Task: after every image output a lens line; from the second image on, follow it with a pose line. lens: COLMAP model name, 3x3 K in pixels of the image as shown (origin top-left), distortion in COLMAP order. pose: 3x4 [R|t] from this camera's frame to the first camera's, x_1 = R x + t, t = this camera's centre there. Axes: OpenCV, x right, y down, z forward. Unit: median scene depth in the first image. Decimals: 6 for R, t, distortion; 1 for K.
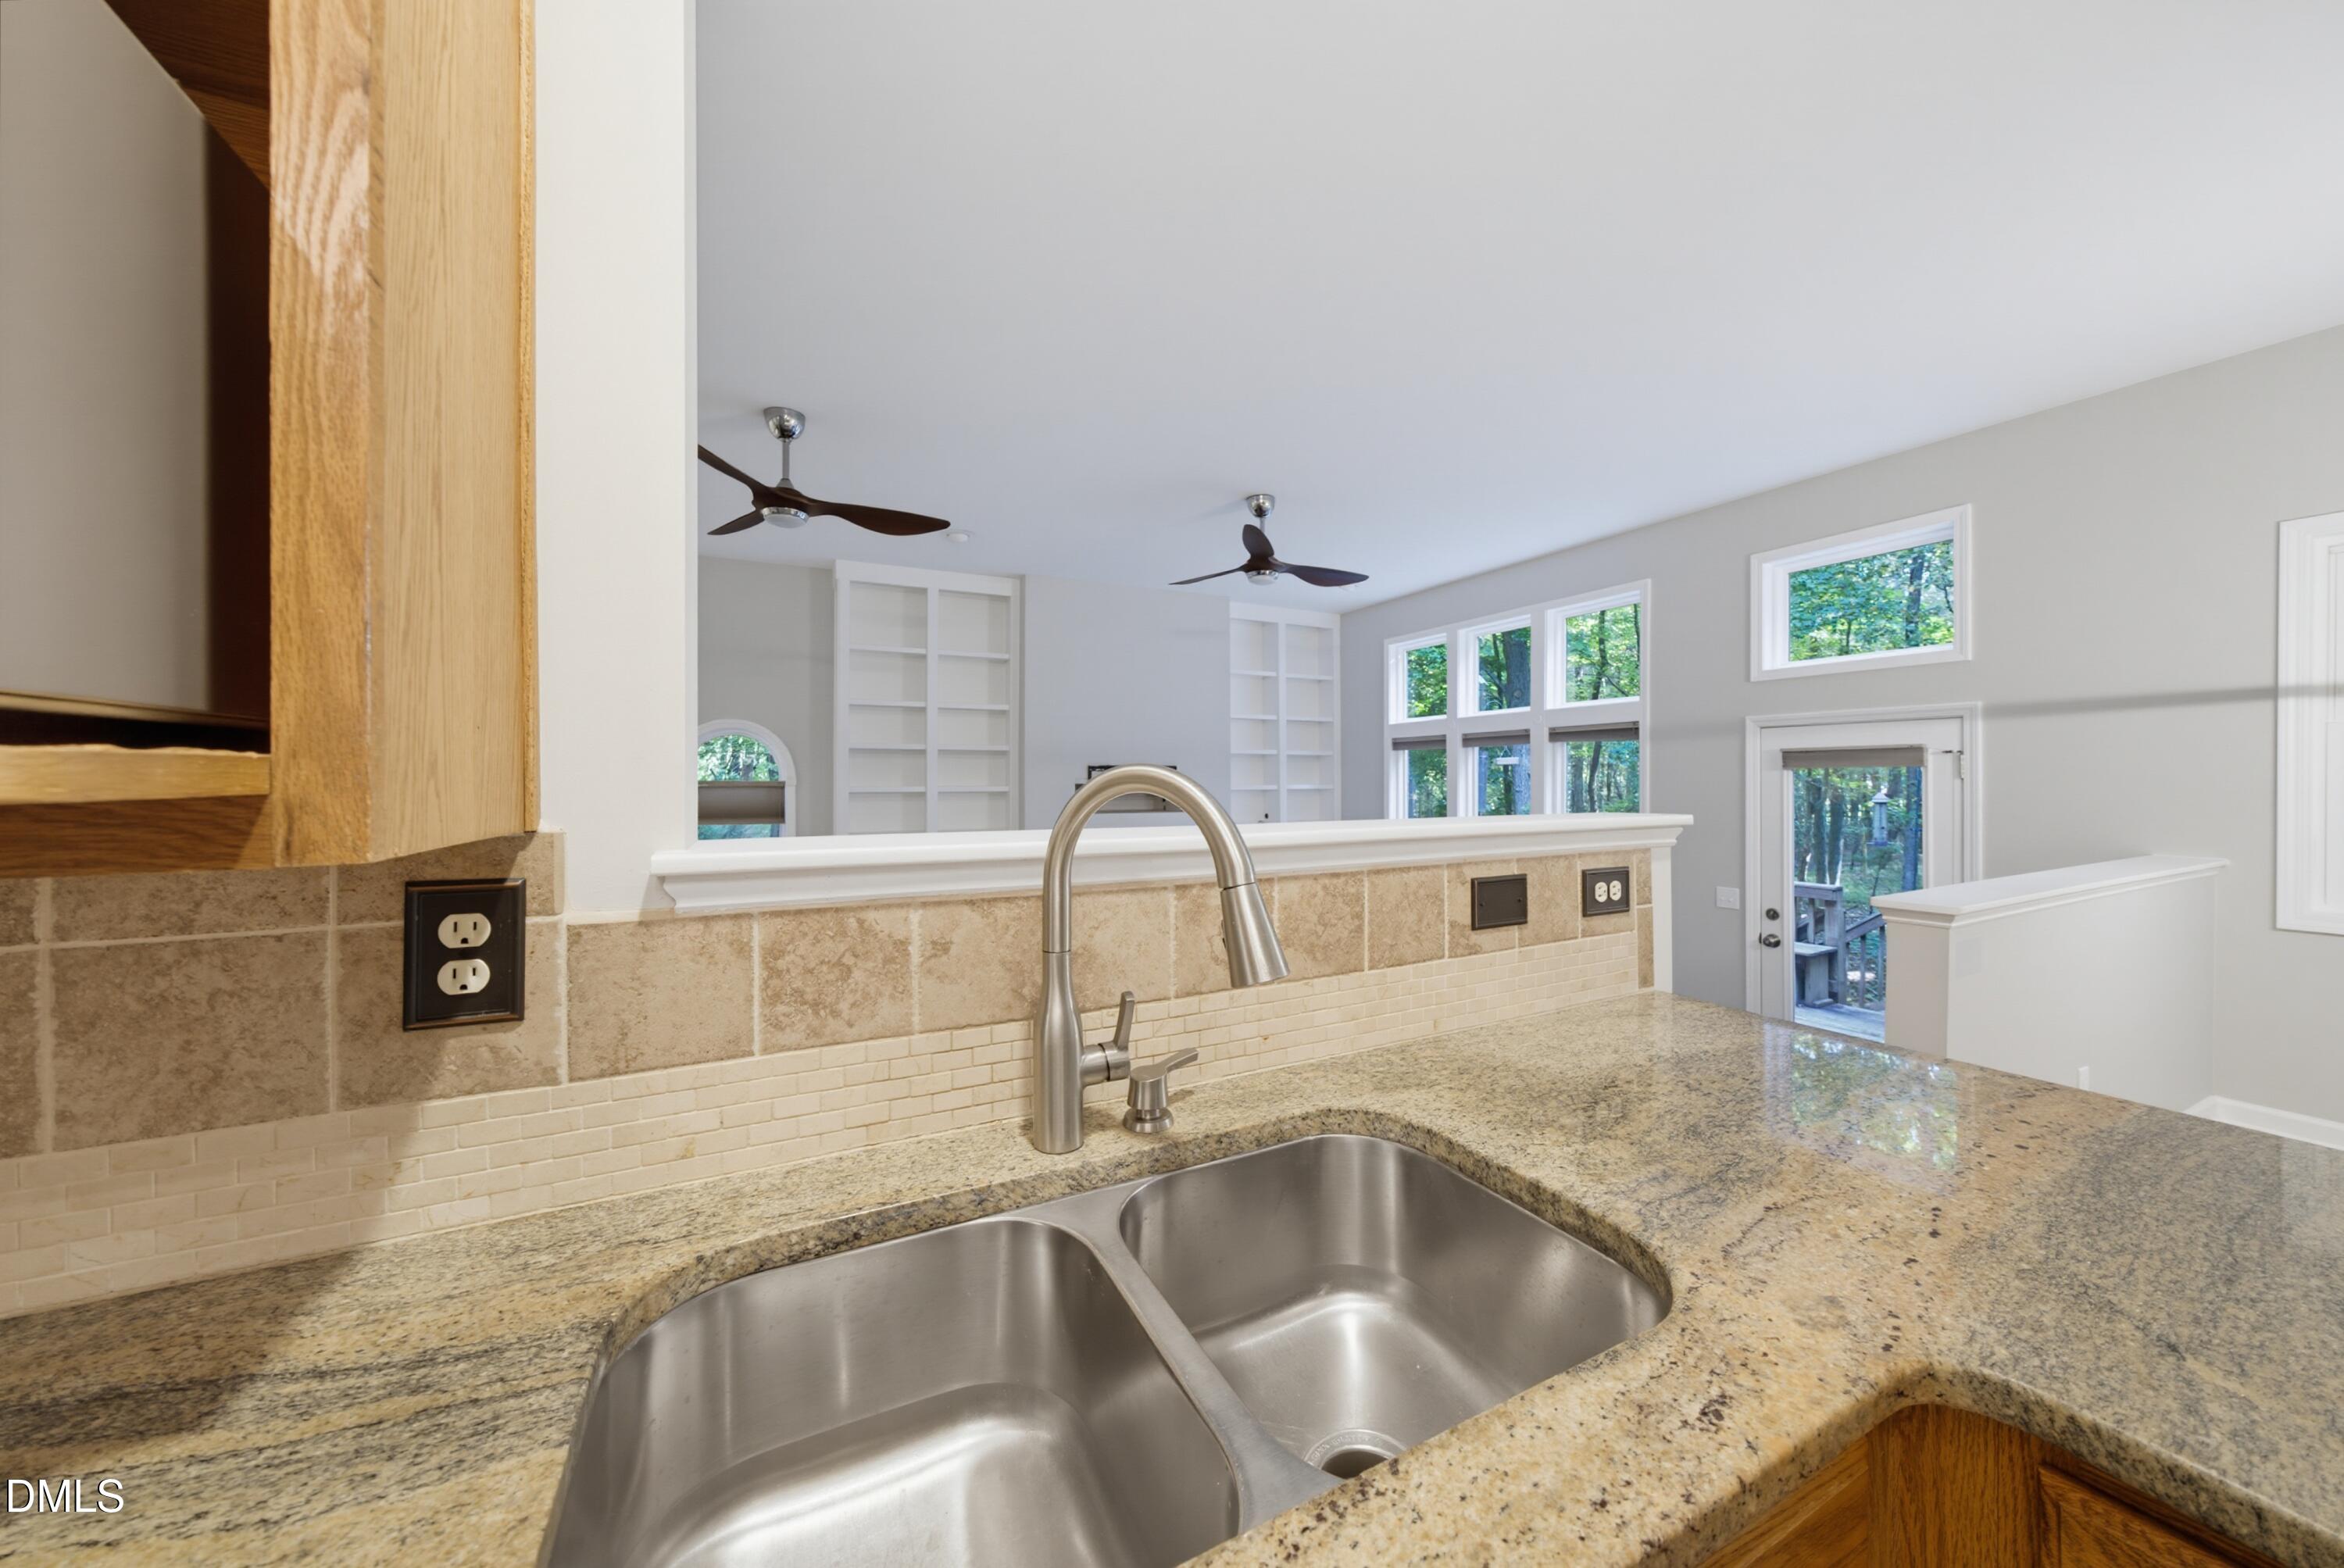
lens RADIAL K [[809.3, 0, 1185.0], [0, 809.3, 775.4], [0, 0, 1]] dist [-0.011955, 0.003528]
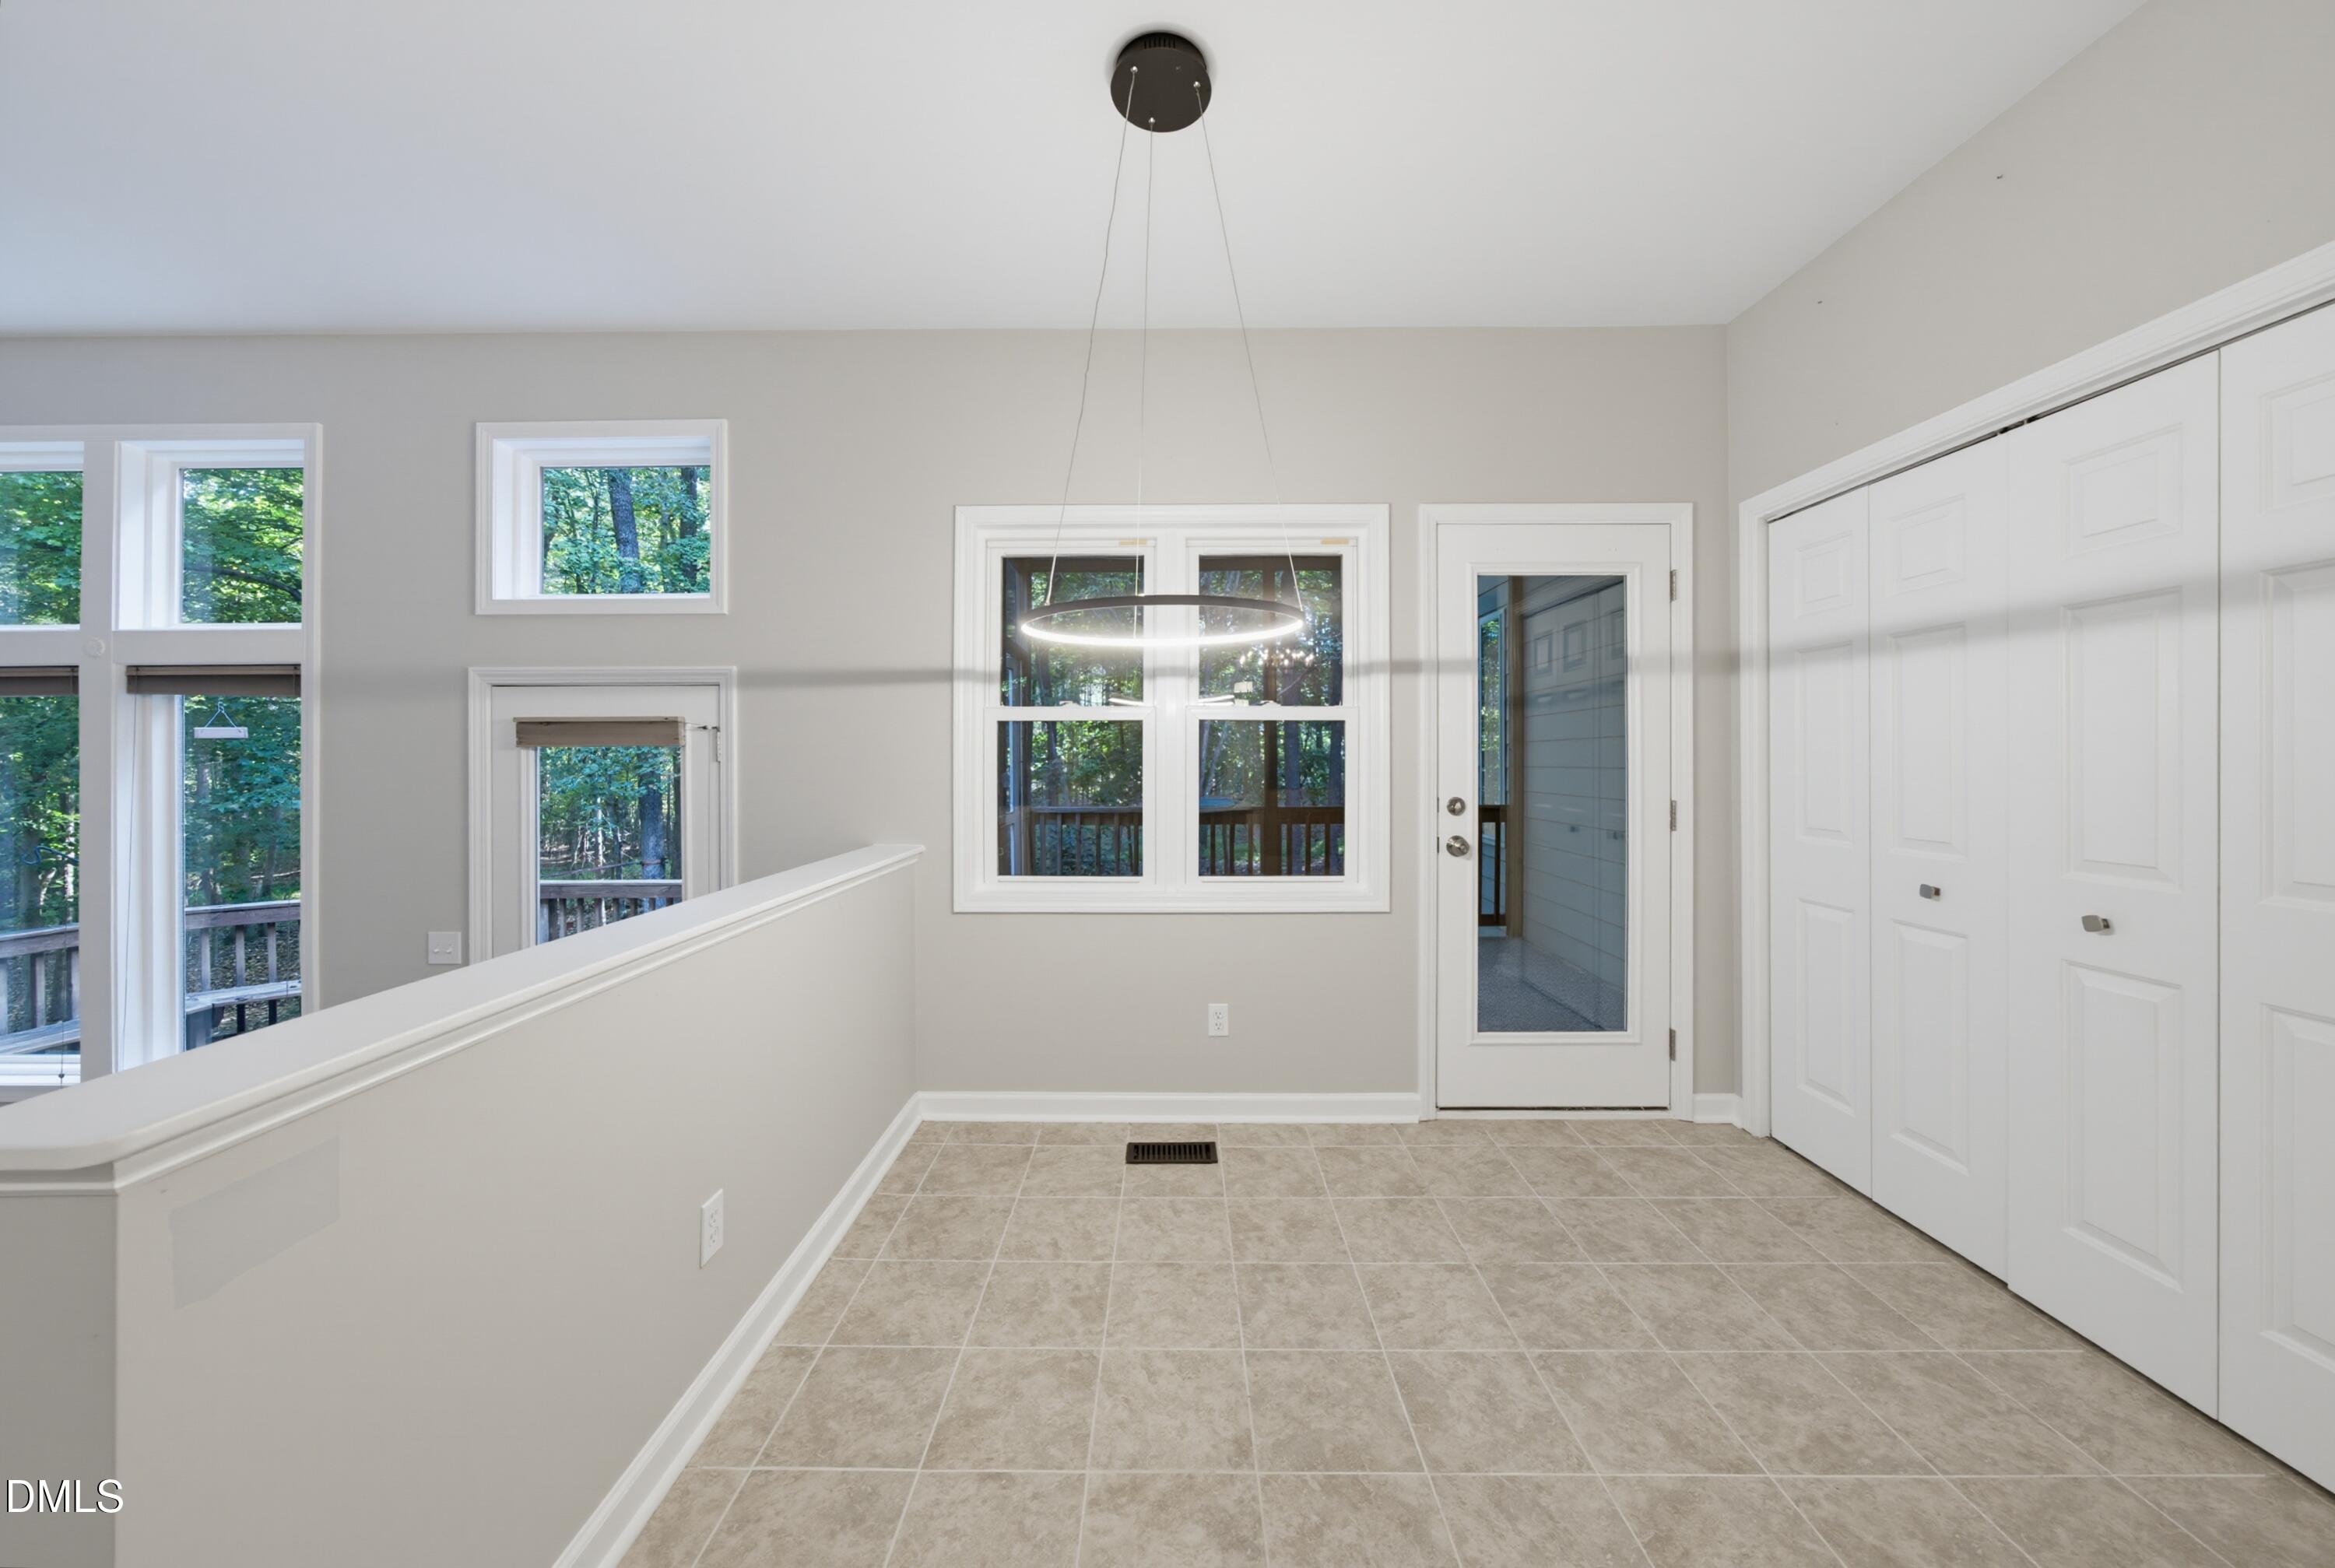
lens RADIAL K [[806.2, 0, 1150.8], [0, 806.2, 763.6], [0, 0, 1]] dist [-0.011955, 0.003528]
pose [[0.470762, -0.003018, 0.882255, 0.453993], [-0.005278, 0.999967, 0.006238, -0.001899], [-0.882244, -0.007593, 0.470730, 0.240294]]
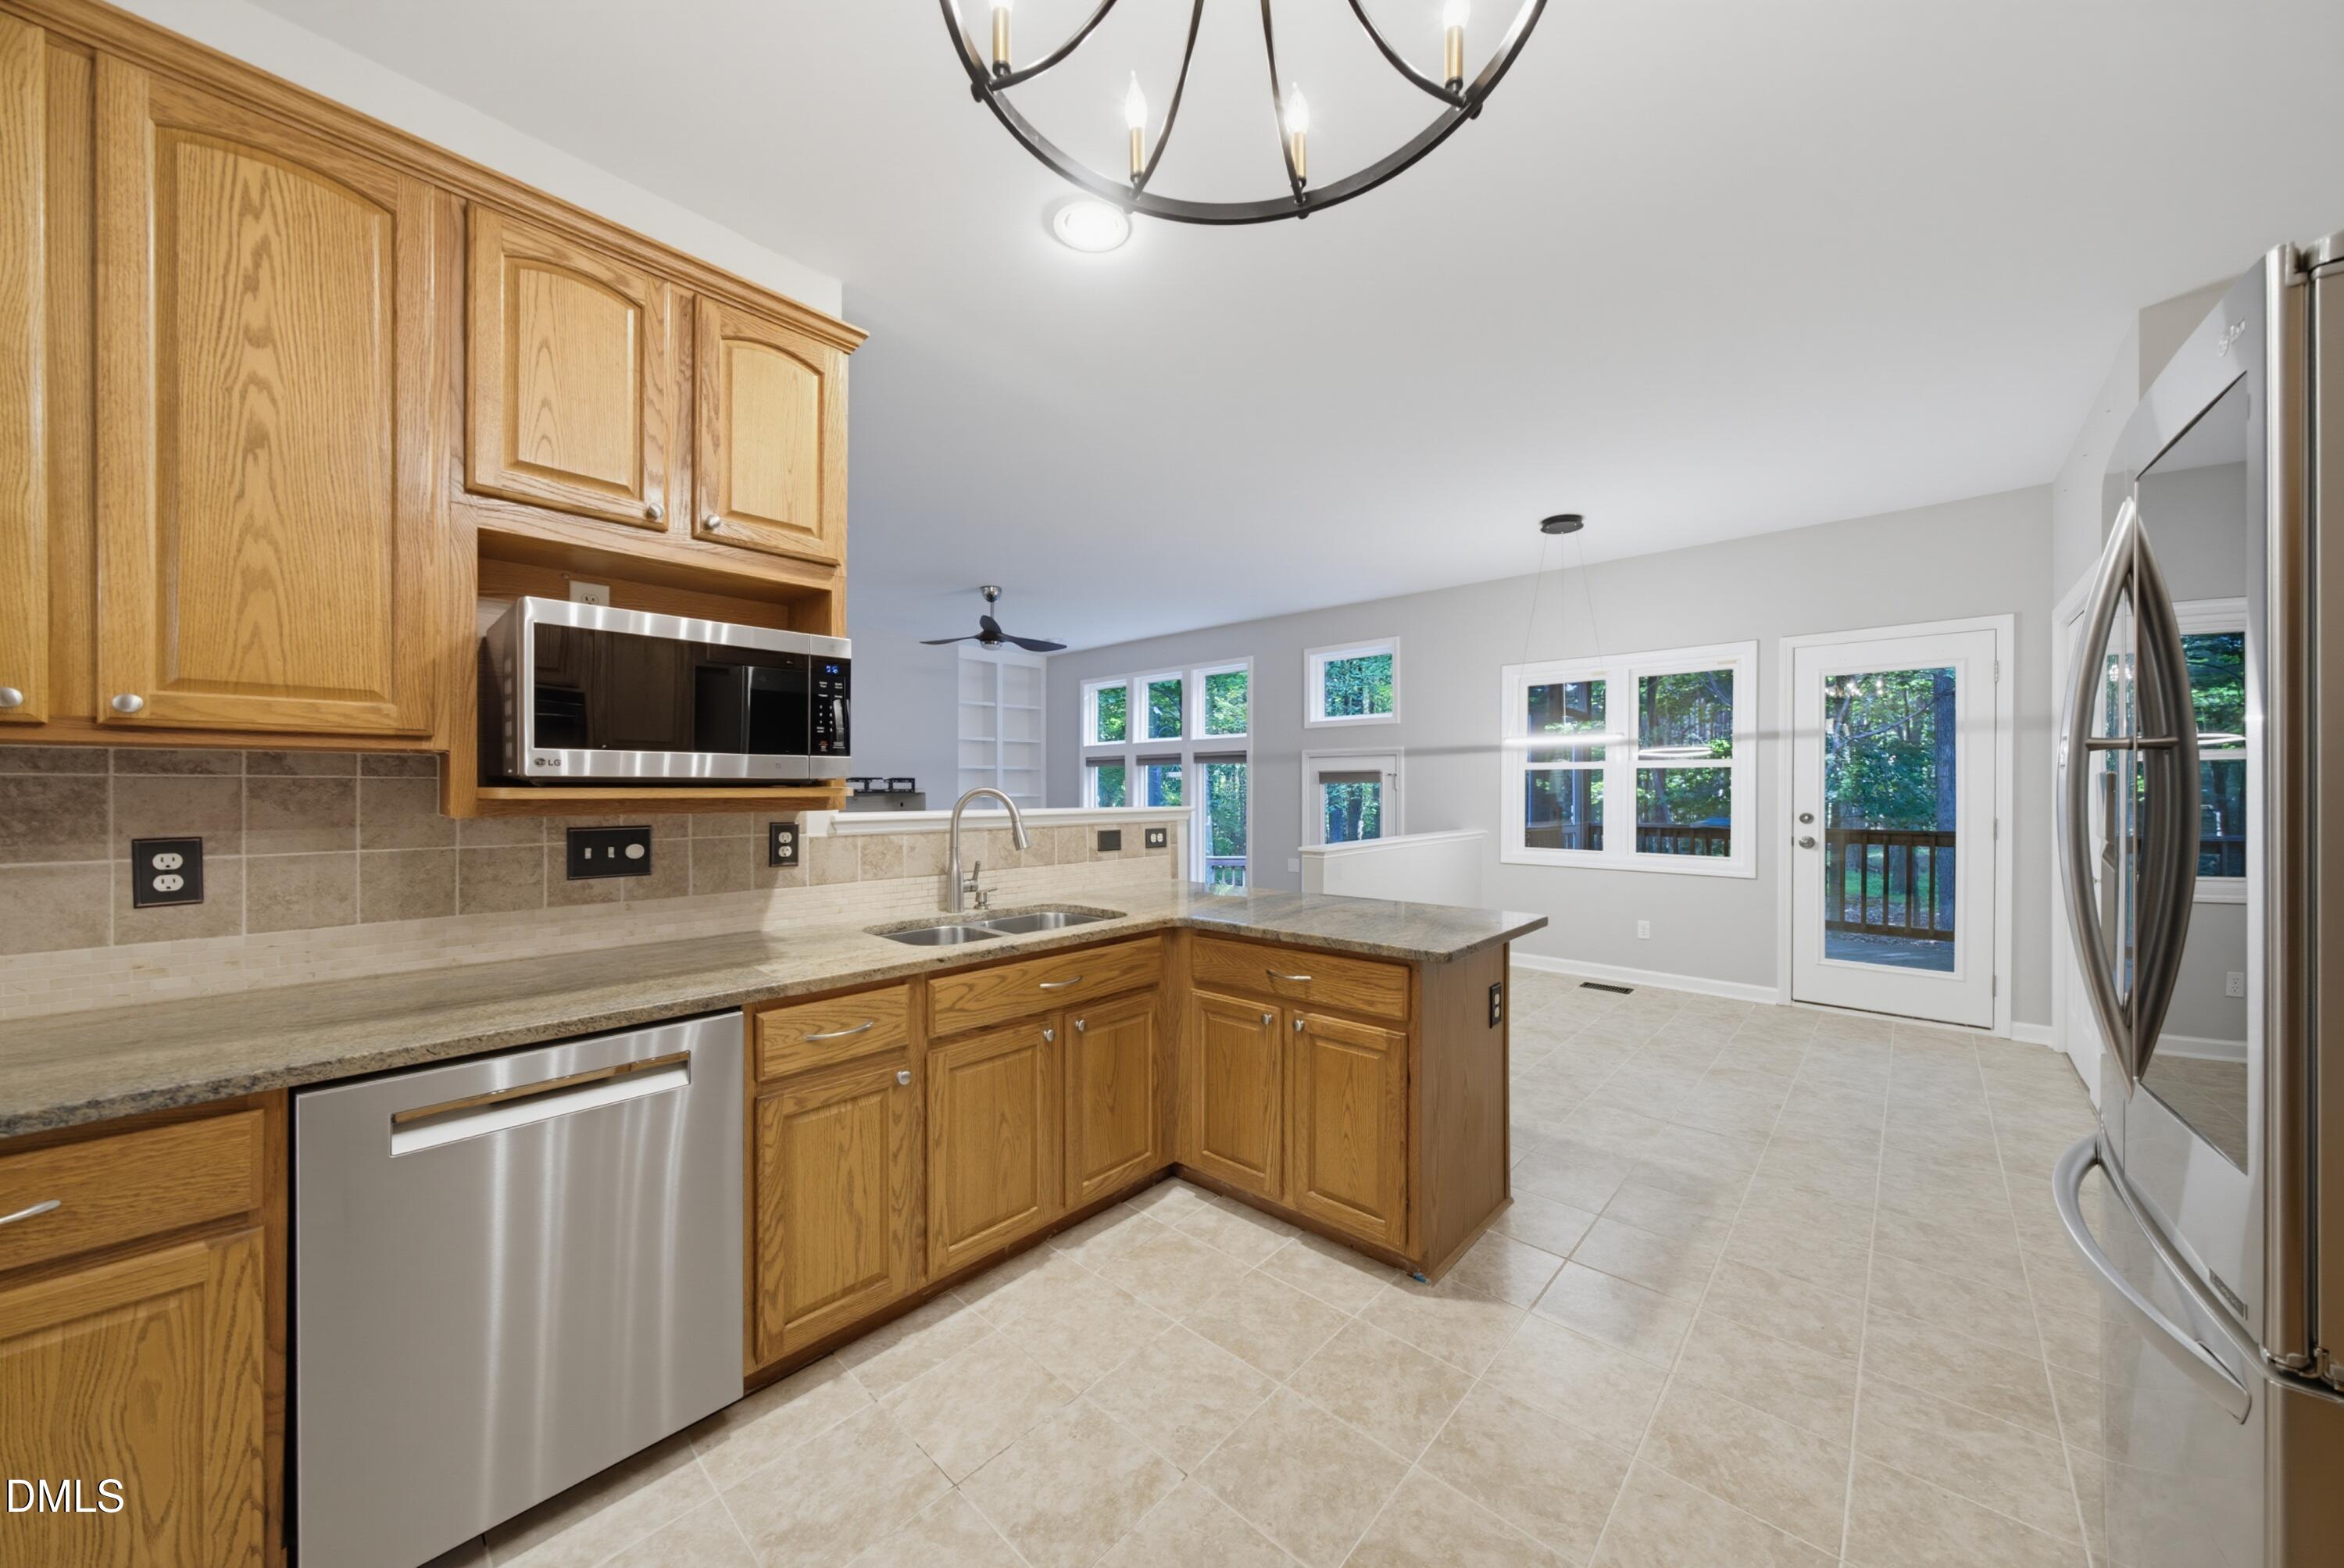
lens RADIAL K [[809.3, 0, 1176.8], [0, 809.3, 789.2], [0, 0, 1]] dist [-0.011955, 0.003528]
pose [[0.939202, 0.002611, 0.343356, -0.096945], [-0.005216, 0.999964, 0.006663, -0.007063], [-0.343326, -0.008049, 0.939182, -0.498259]]
